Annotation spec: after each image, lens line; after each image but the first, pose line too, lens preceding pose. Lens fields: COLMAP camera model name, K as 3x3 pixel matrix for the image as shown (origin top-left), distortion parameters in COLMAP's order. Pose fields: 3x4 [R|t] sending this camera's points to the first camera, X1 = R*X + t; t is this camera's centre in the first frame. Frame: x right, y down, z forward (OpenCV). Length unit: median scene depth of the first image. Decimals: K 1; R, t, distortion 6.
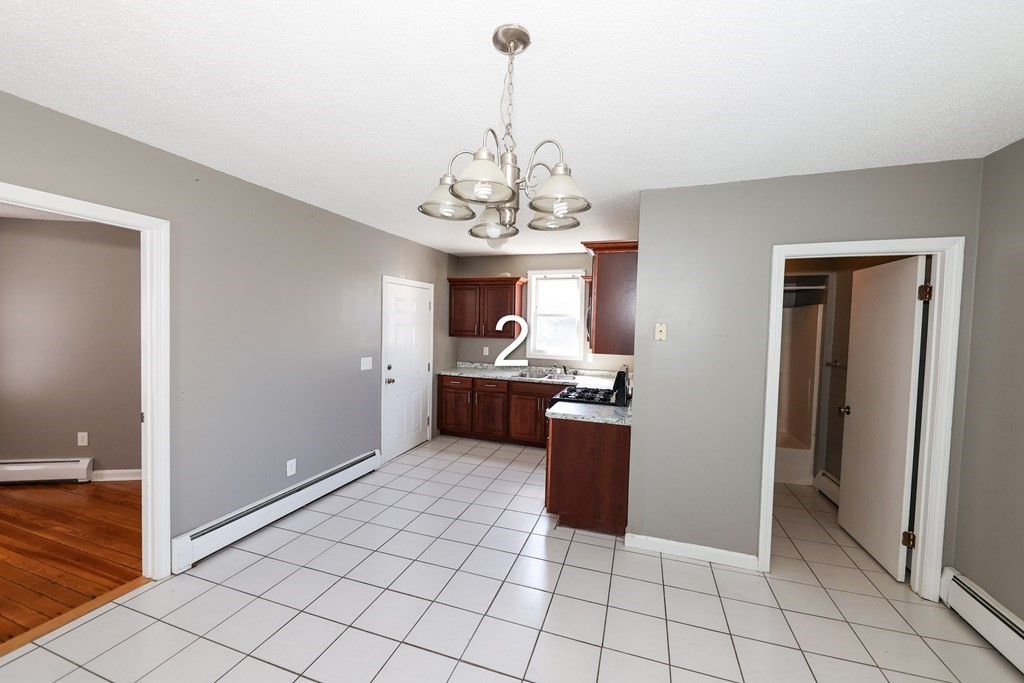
lens RADIAL K [[393.6, 0, 511.5], [0, 393.6, 335.4], [0, 0, 1]] dist [0.007448, -0.000689]
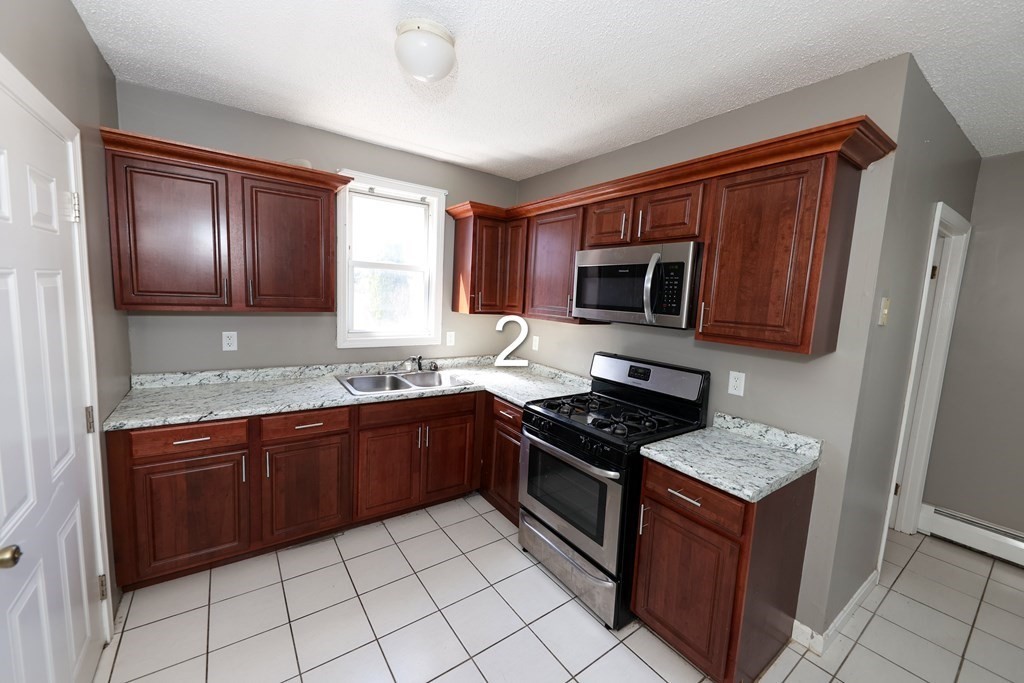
lens RADIAL K [[393.6, 0, 507.1], [0, 393.6, 335.3], [0, 0, 1]] dist [0.007448, -0.000689]
pose [[0.599291, -0.076337, 0.796883, -0.257583], [-0.011269, 0.994540, 0.103747, -0.015814], [-0.800452, -0.071155, 0.595159, 0.585696]]
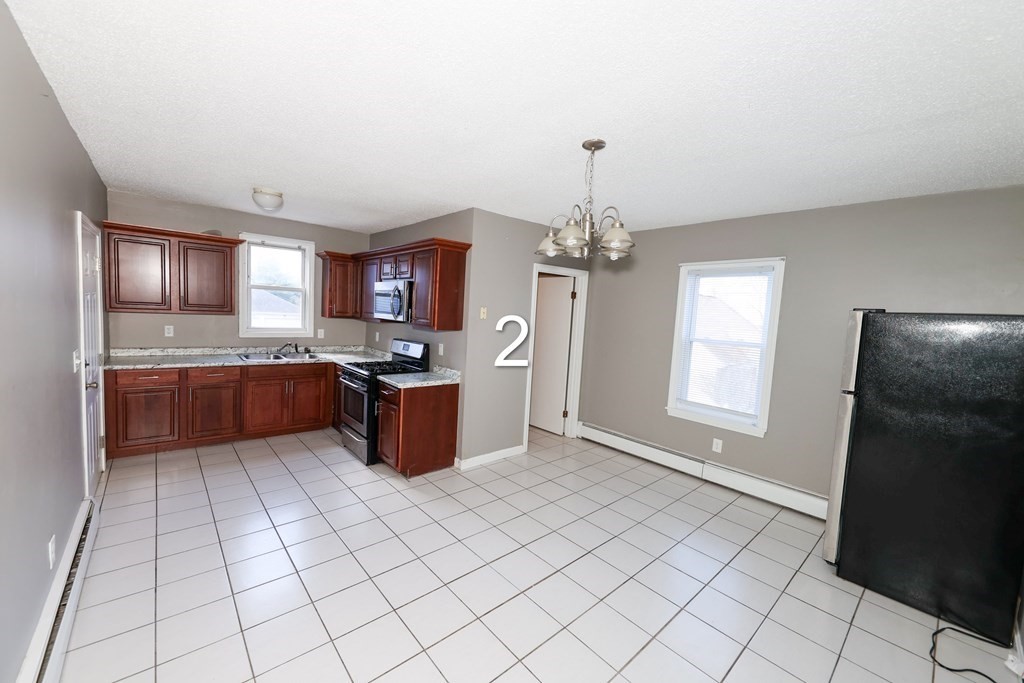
lens RADIAL K [[393.6, 0, 503.9], [0, 393.6, 340.4], [0, 0, 1]] dist [0.007448, -0.000689]
pose [[0.514717, -0.056348, 0.855506, -0.427849], [-0.016290, 0.997015, 0.075469, -0.009595], [-0.857205, -0.052782, 0.512263, 0.110644]]
